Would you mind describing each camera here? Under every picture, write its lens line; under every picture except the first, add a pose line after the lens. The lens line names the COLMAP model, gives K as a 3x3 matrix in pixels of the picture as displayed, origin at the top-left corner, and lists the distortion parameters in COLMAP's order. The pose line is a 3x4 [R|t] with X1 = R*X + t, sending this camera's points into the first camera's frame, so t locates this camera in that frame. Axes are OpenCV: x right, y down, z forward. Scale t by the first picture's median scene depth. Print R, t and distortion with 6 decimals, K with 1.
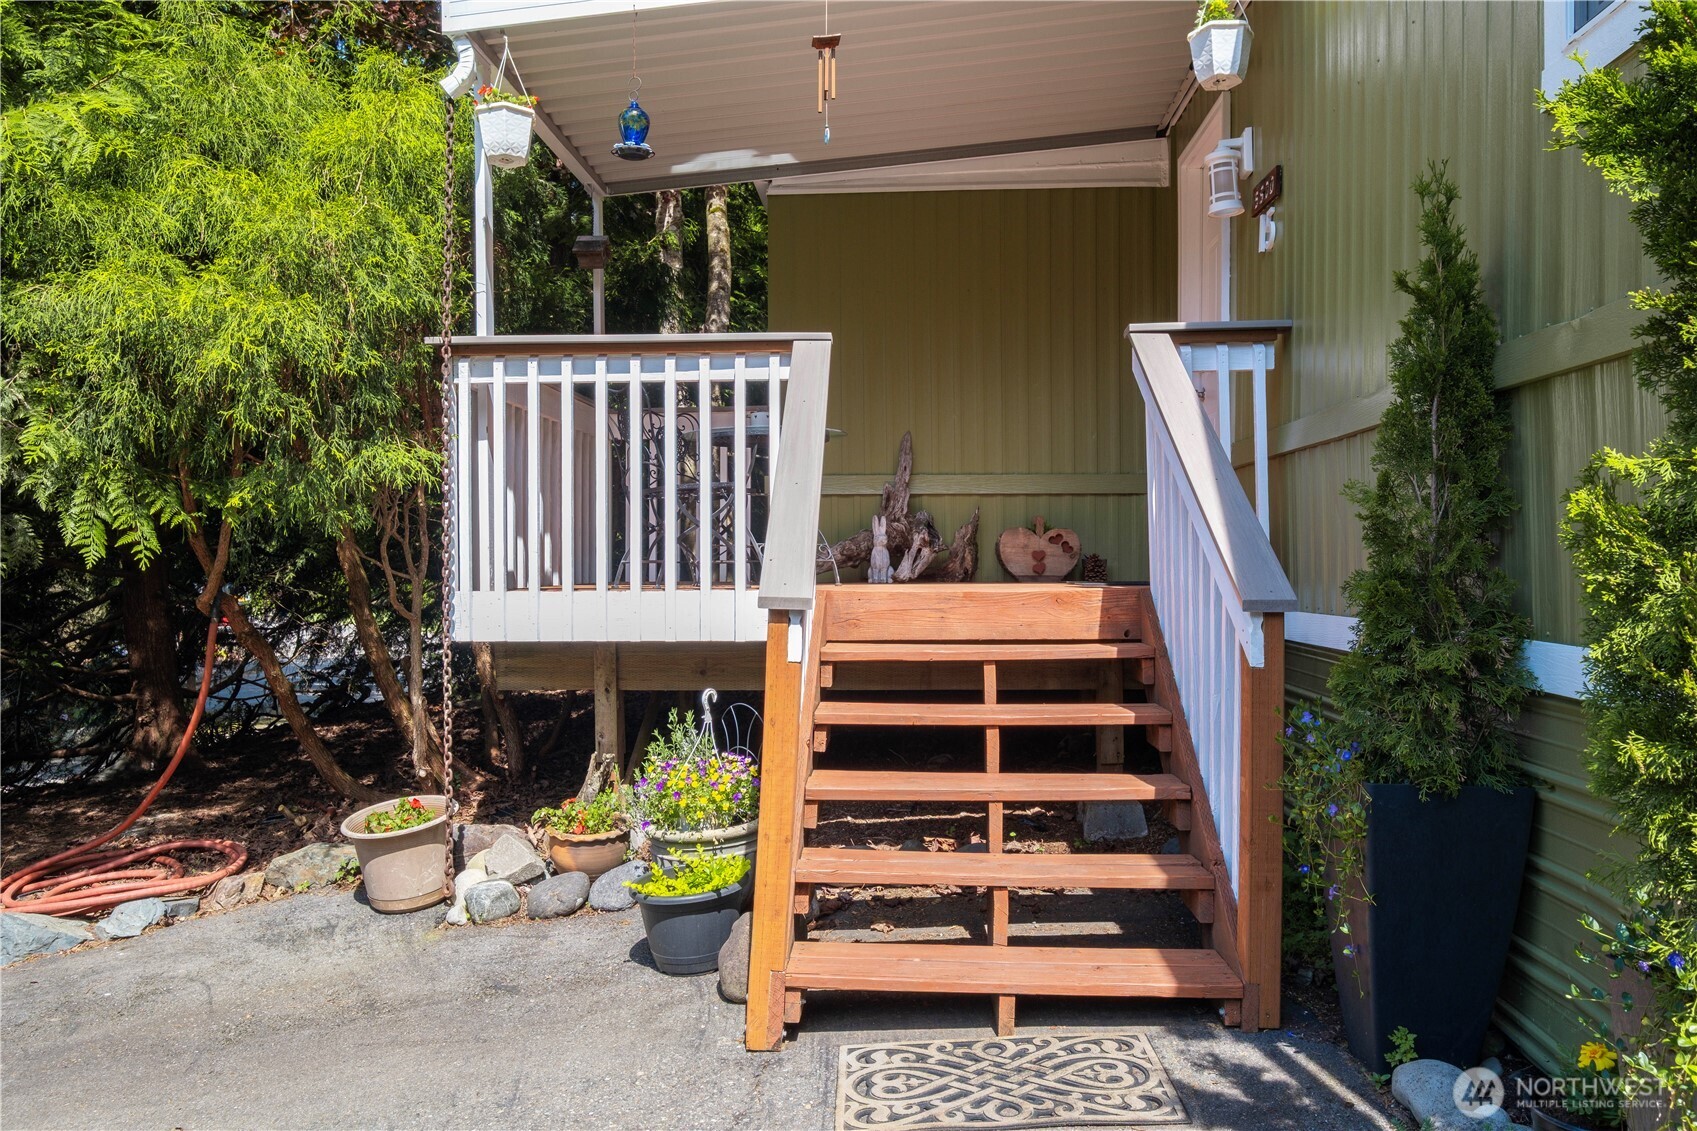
lens RADIAL K [[1254.4, 0, 847.8], [0, 1254.4, 552.1], [0, 0, 1]] dist [-0.000659, 0.002307]
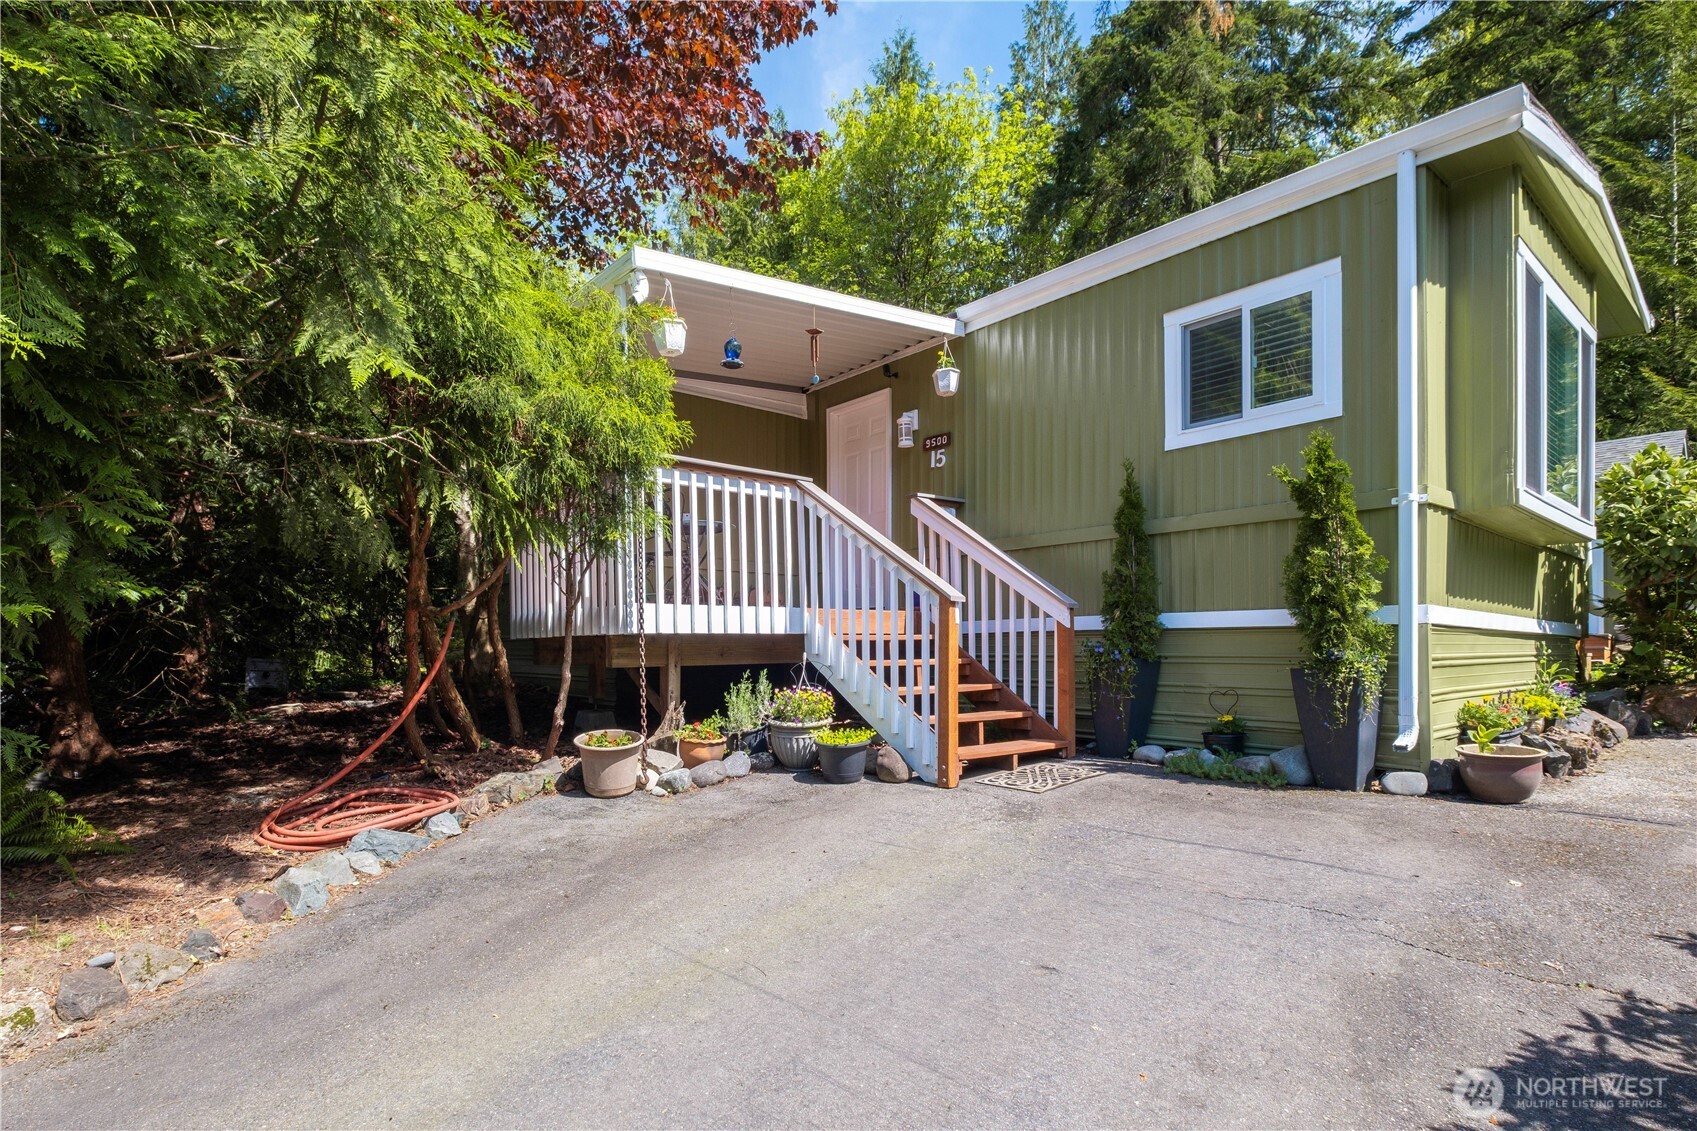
lens RADIAL K [[894.8, 0, 806.9], [0, 894.8, 648.0], [0, 0, 1]] dist [0.004377, -0.004347]
pose [[0.722787, -0.000082, 0.691071, -1.082217], [-0.000496, 1.000000, 0.000638, 0.099902], [-0.691071, -0.000804, 0.722786, -0.021238]]
